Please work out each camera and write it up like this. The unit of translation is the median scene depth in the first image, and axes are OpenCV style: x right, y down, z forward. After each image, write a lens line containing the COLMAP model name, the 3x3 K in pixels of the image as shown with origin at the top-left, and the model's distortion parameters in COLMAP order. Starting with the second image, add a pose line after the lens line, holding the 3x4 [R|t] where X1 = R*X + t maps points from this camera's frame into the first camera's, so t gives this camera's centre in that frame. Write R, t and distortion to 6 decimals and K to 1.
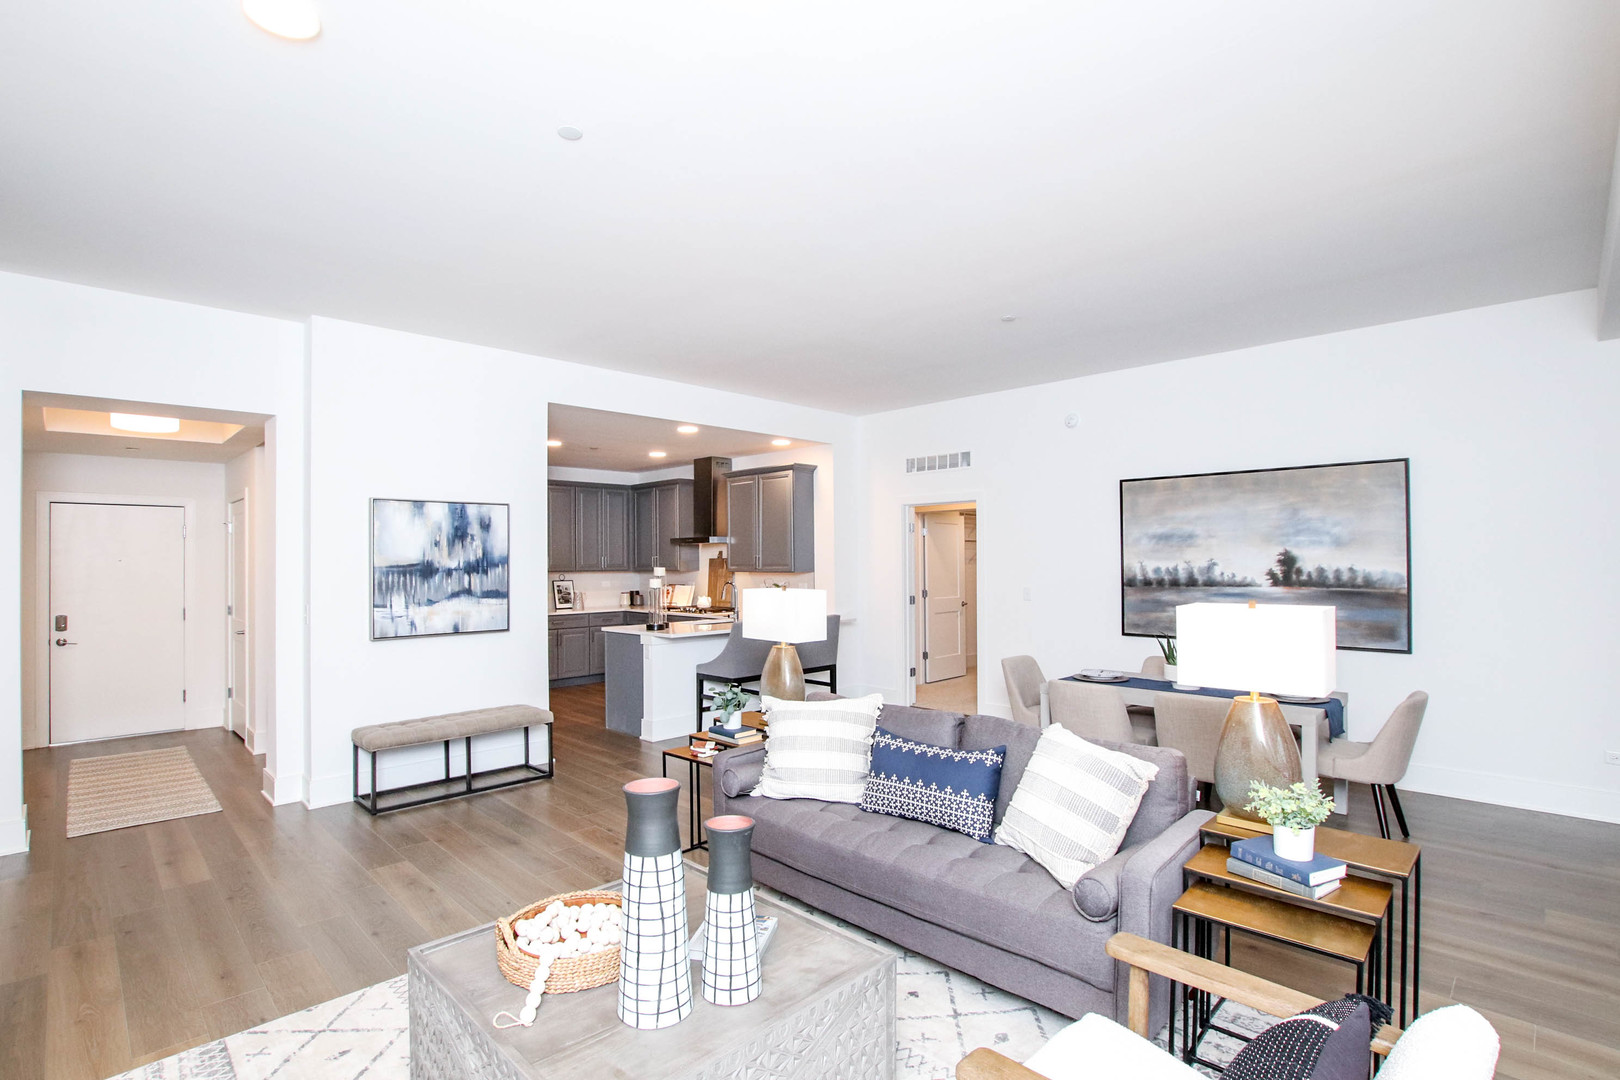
lens RADIAL K [[784.4, 0, 808.3], [0, 784.4, 546.5], [0, 0, 1]] dist [-0.015854, 0.000045]
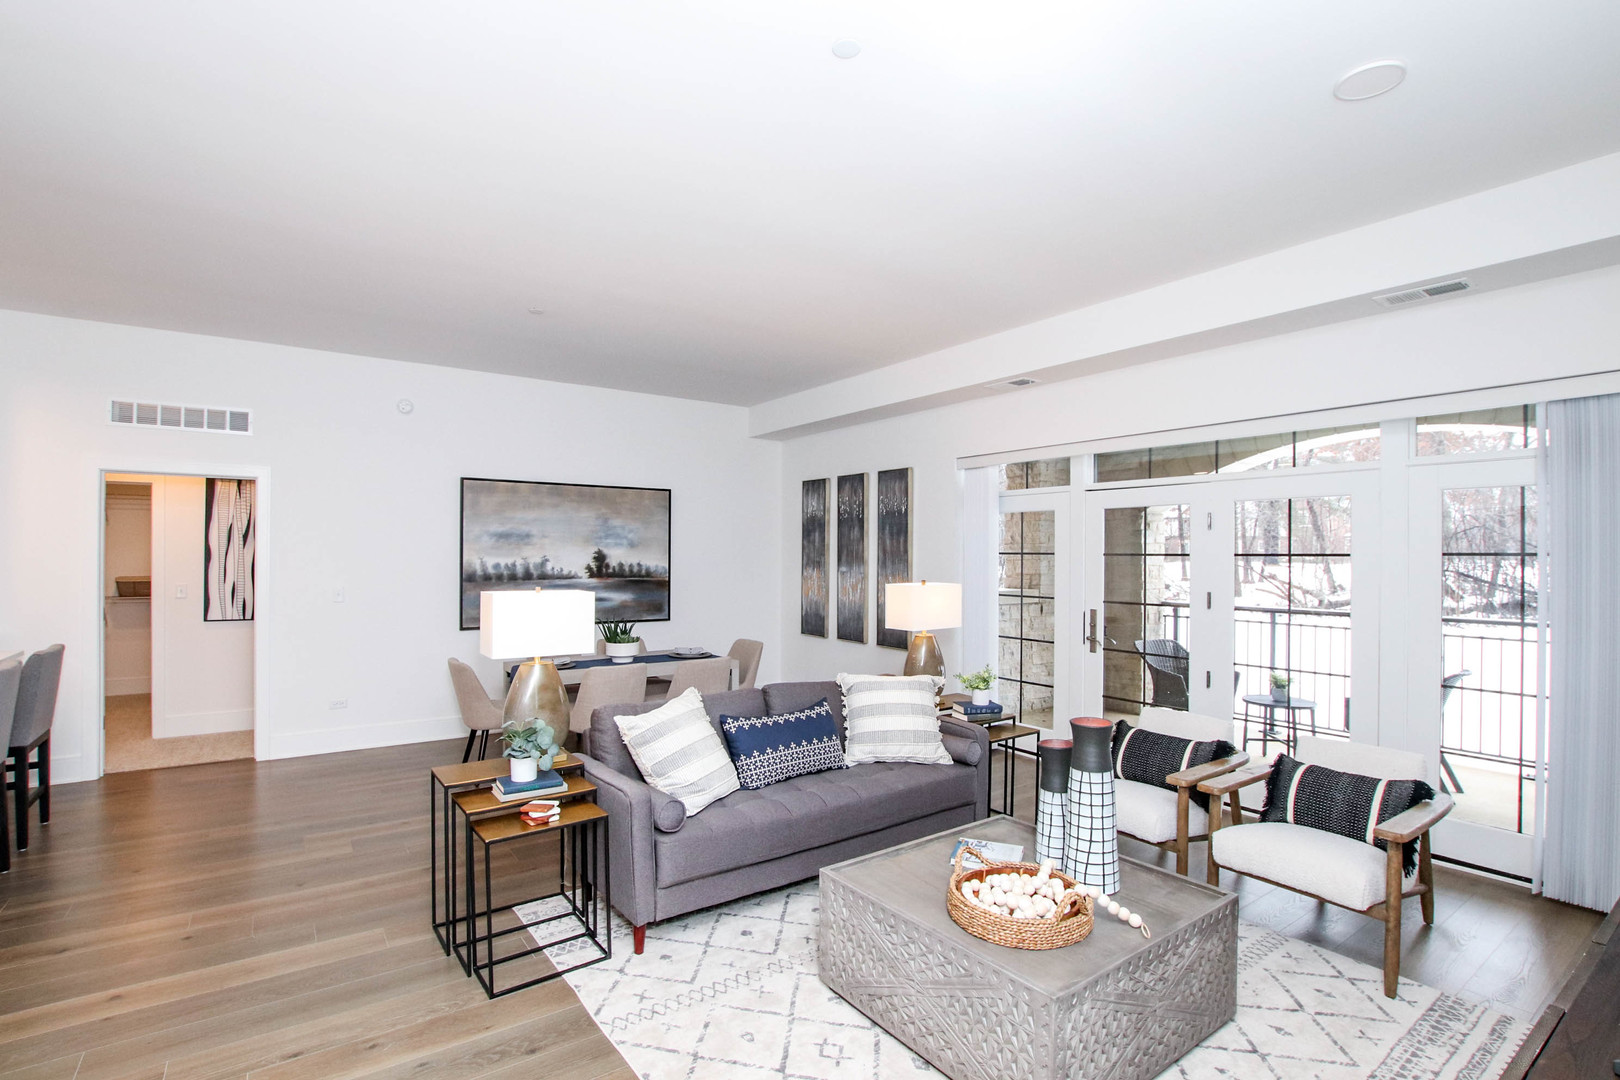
lens RADIAL K [[751.9, 0, 808.1], [0, 751.9, 554.5], [0, 0, 1]] dist [-0.002487, -0.000149]
pose [[0.176480, 0.006740, 0.984281, -0.525252], [-0.024026, 0.999708, -0.002538, 0.007456], [-0.984011, -0.023201, 0.176591, 0.417827]]
